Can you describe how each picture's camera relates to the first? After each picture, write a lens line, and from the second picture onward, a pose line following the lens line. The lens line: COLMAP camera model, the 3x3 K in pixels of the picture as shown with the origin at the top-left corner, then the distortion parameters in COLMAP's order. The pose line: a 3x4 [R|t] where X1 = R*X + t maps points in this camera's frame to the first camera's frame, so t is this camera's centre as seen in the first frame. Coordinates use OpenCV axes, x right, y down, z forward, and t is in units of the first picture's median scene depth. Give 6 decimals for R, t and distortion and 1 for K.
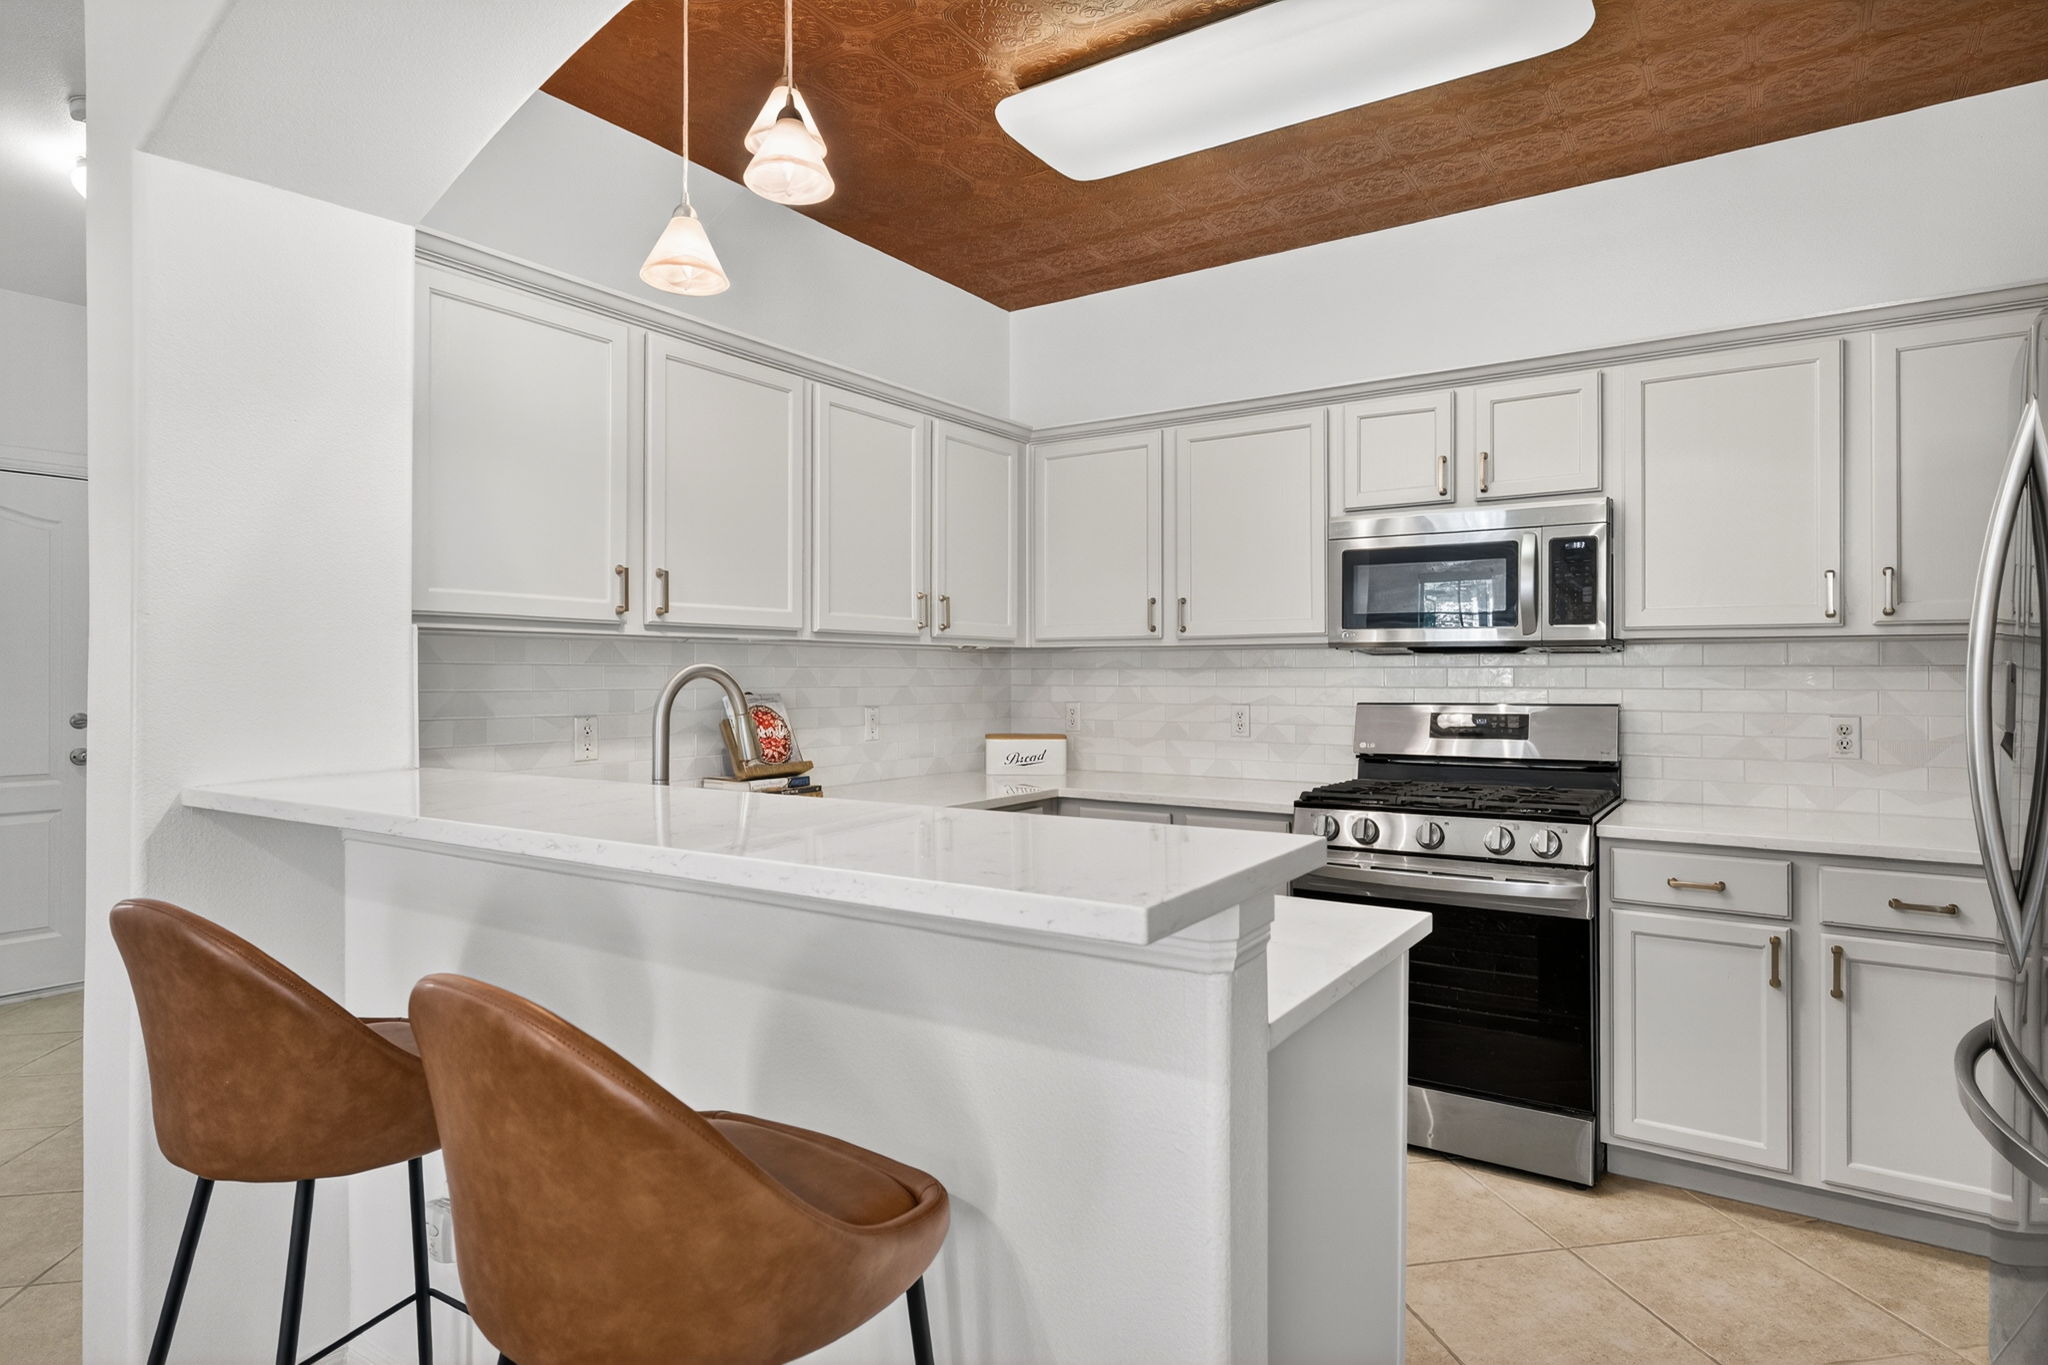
lens RADIAL K [[1138.3, 0, 1024.0], [0, 1138.3, 682.5], [0, 0, 1]] dist [0.004194, 0.000979]
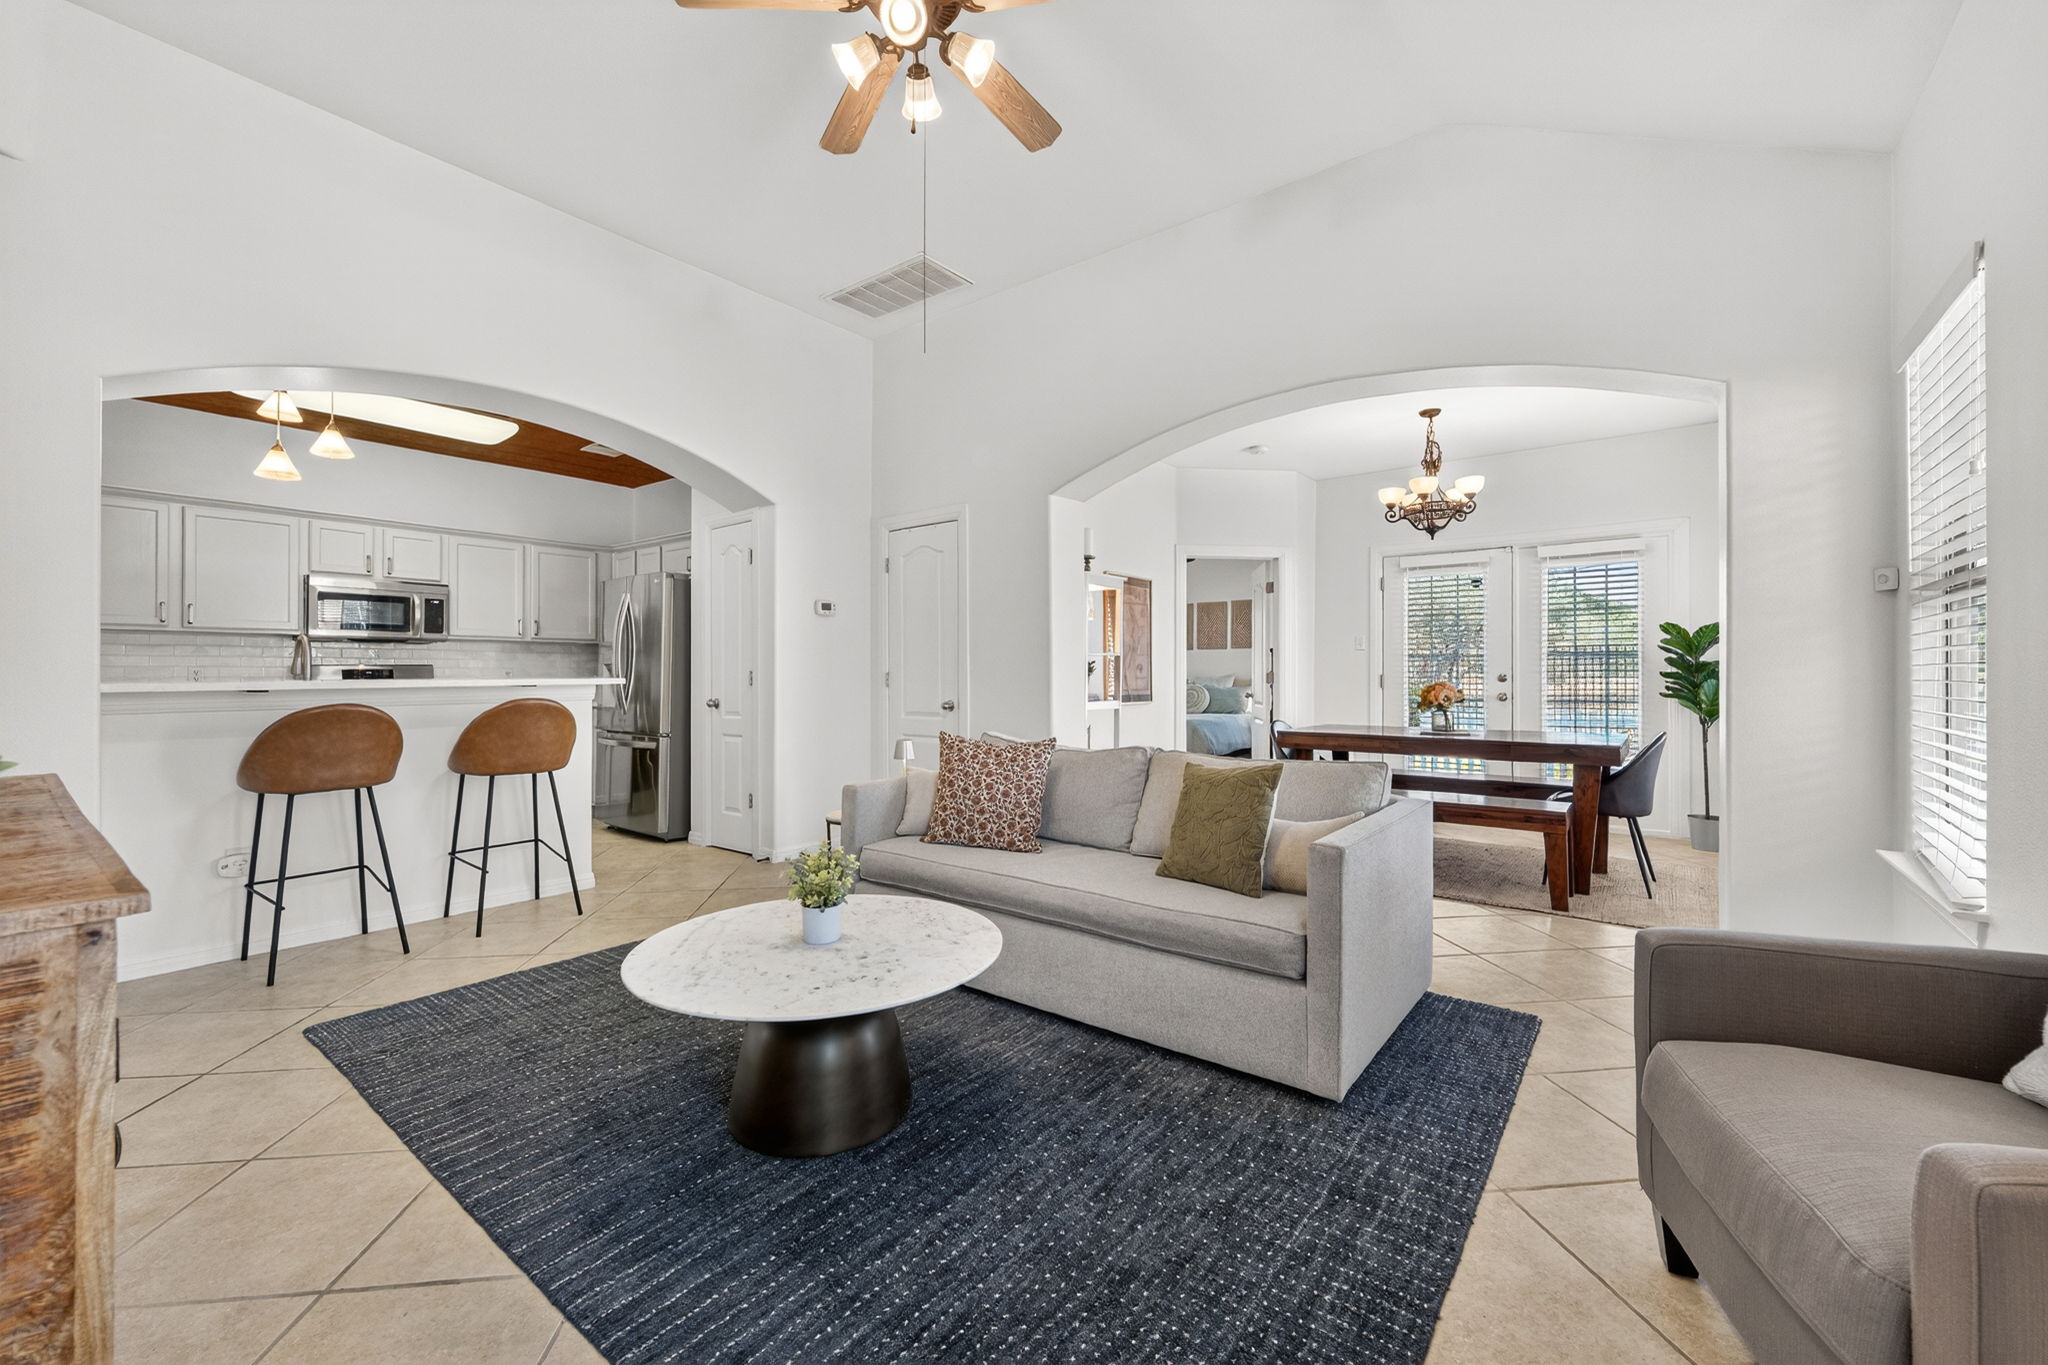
lens RADIAL K [[817.3, 0, 1030.8], [0, 817.3, 672.8], [0, 0, 1]] dist [-0.000585, -0.000458]
pose [[0.072912, 0.001850, 0.997337, -1.188287], [0.005359, 0.999983, -0.002246, 0.047410], [-0.997324, 0.005509, 0.072901, -0.447517]]
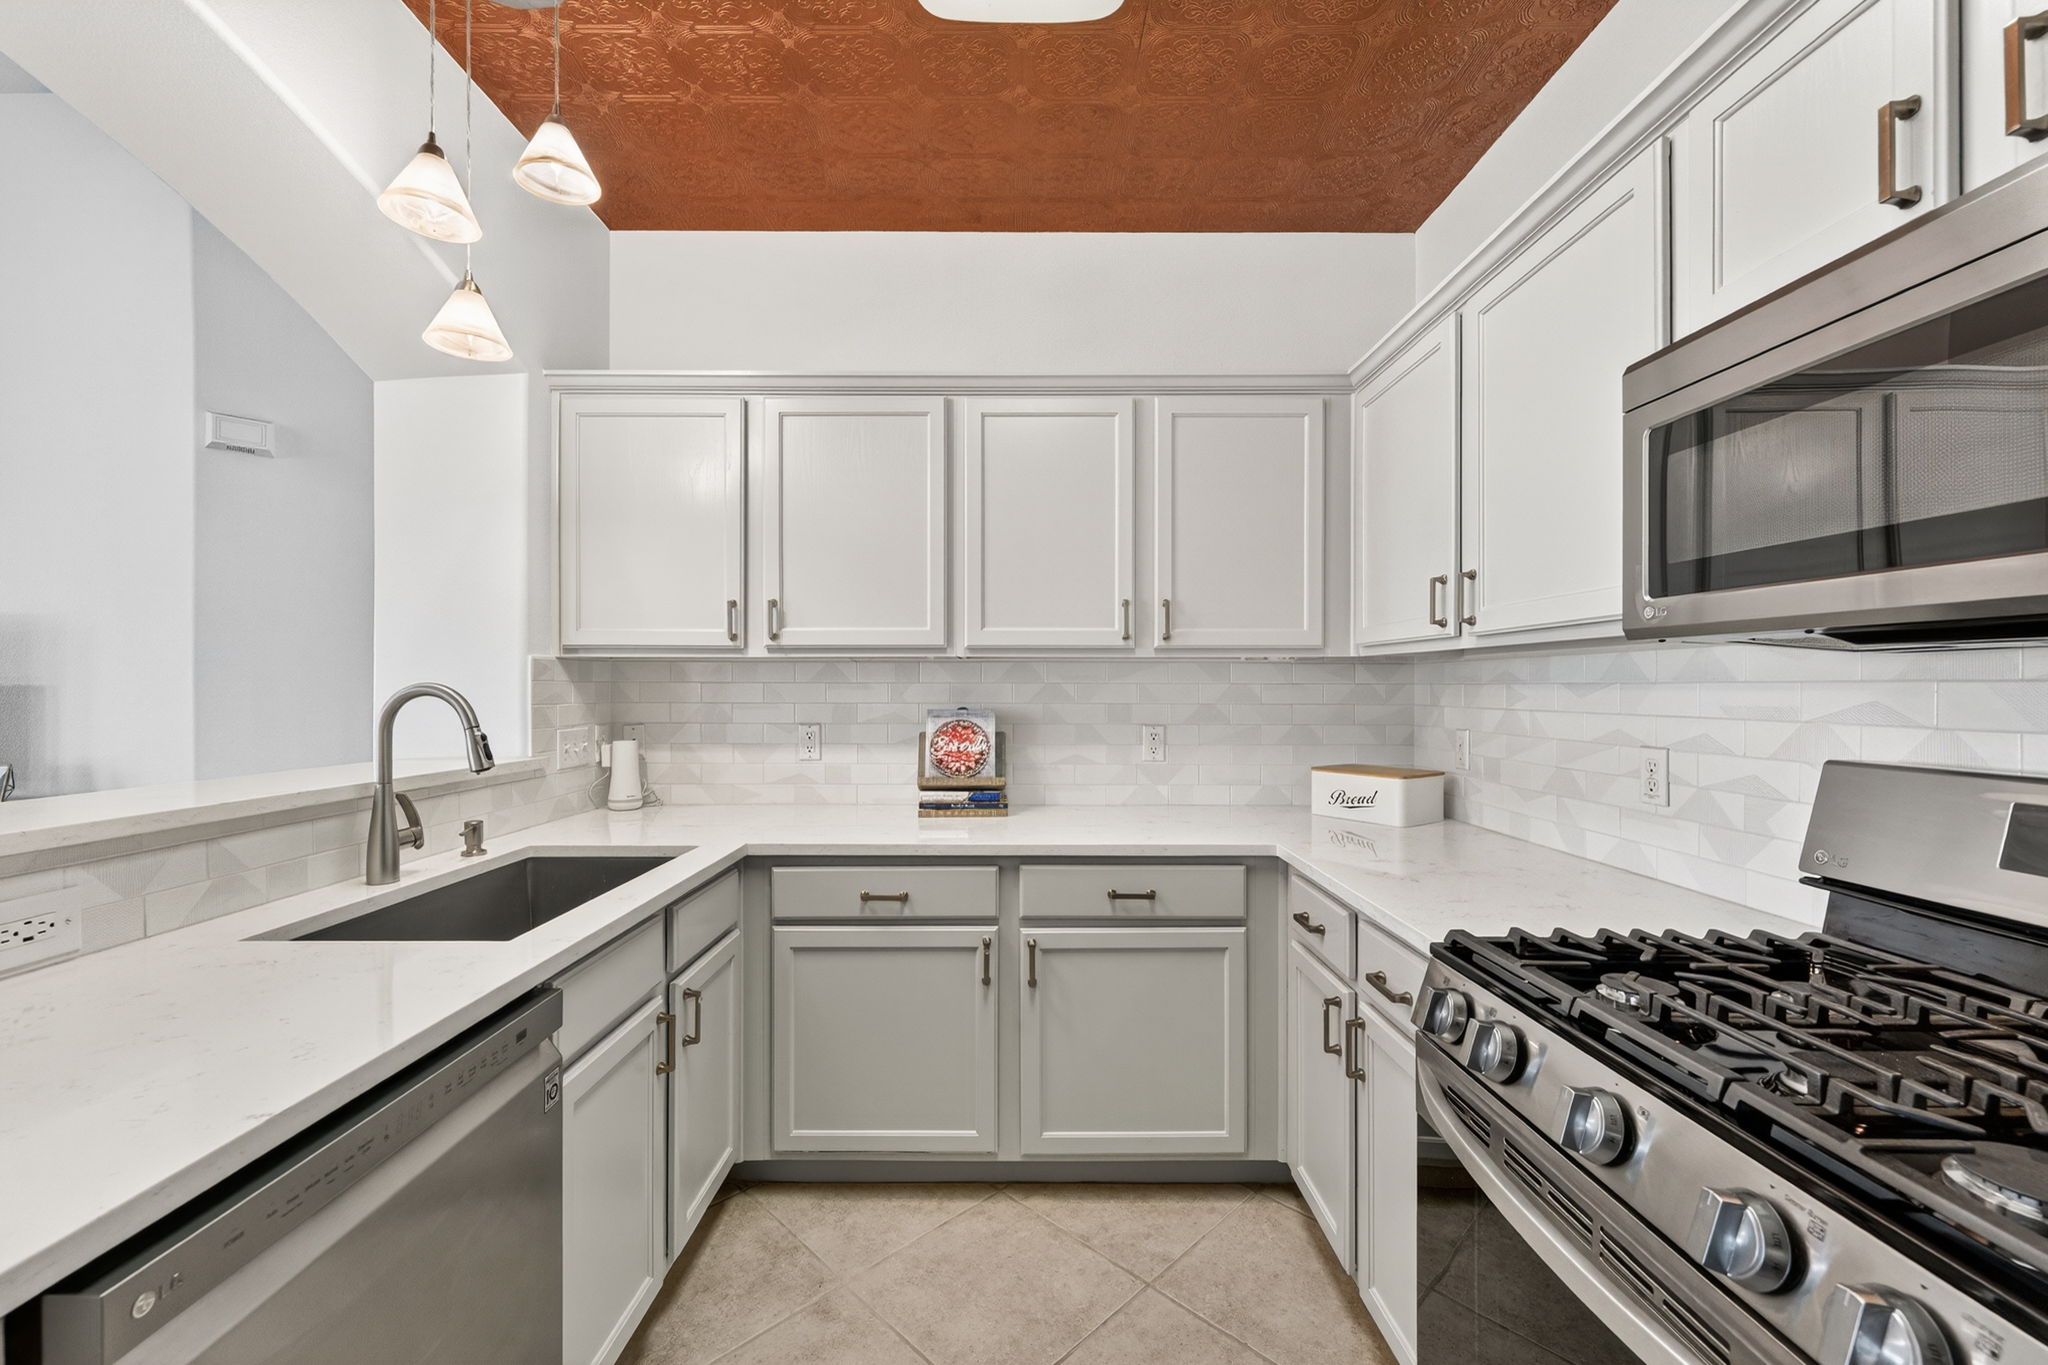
lens RADIAL K [[817.3, 0, 1030.8], [0, 817.3, 672.8], [0, 0, 1]] dist [-0.000585, -0.000458]
pose [[0.562199, -0.012798, -0.826903, 0.432370], [-0.006895, 0.999773, -0.020162, -0.008803], [0.826974, 0.017036, 0.561983, 0.635540]]
